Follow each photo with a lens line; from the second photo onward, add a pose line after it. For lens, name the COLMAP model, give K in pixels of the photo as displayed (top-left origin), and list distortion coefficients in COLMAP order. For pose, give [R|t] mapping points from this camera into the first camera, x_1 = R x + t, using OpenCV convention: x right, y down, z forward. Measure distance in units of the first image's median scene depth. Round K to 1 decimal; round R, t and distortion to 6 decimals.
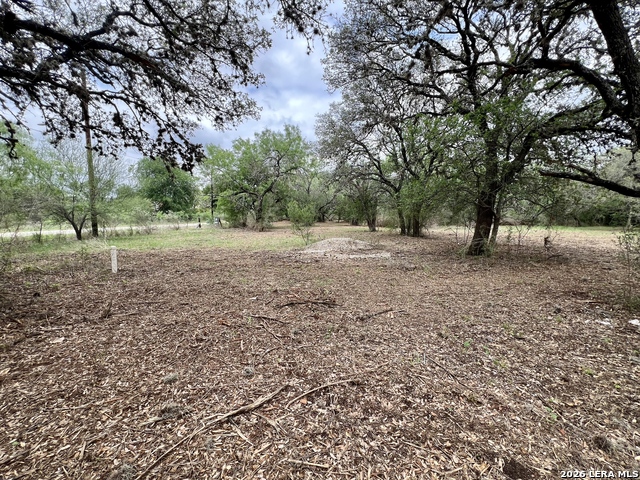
lens RADIAL K [[257.7, 0, 318.0], [0, 257.7, 240.7], [0, 0, 1]] dist [-0.003934, 0.001009]
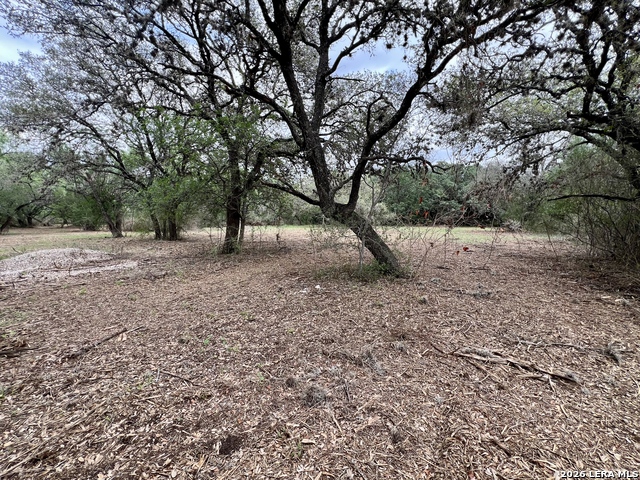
lens RADIAL K [[257.7, 0, 317.4], [0, 257.7, 240.9], [0, 0, 1]] dist [-0.003934, 0.001009]
pose [[0.664734, -0.068775, 0.743908, 0.062906], [0.074888, 0.996872, 0.025245, 0.003962], [-0.743317, 0.038929, 0.667805, -0.014203]]
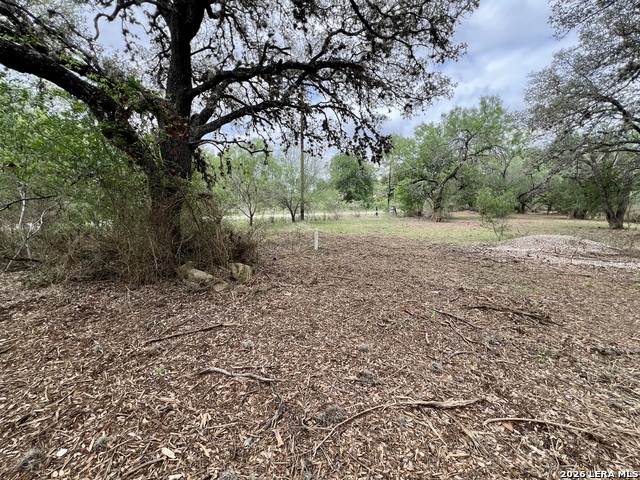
lens RADIAL K [[257.7, 0, 319.5], [0, 257.7, 240.7], [0, 0, 1]] dist [-0.003934, 0.001009]
pose [[0.805378, 0.086355, -0.586437, -0.038554], [-0.061490, 0.996165, 0.062243, 0.001144], [0.589563, -0.014069, 0.807600, -0.011648]]
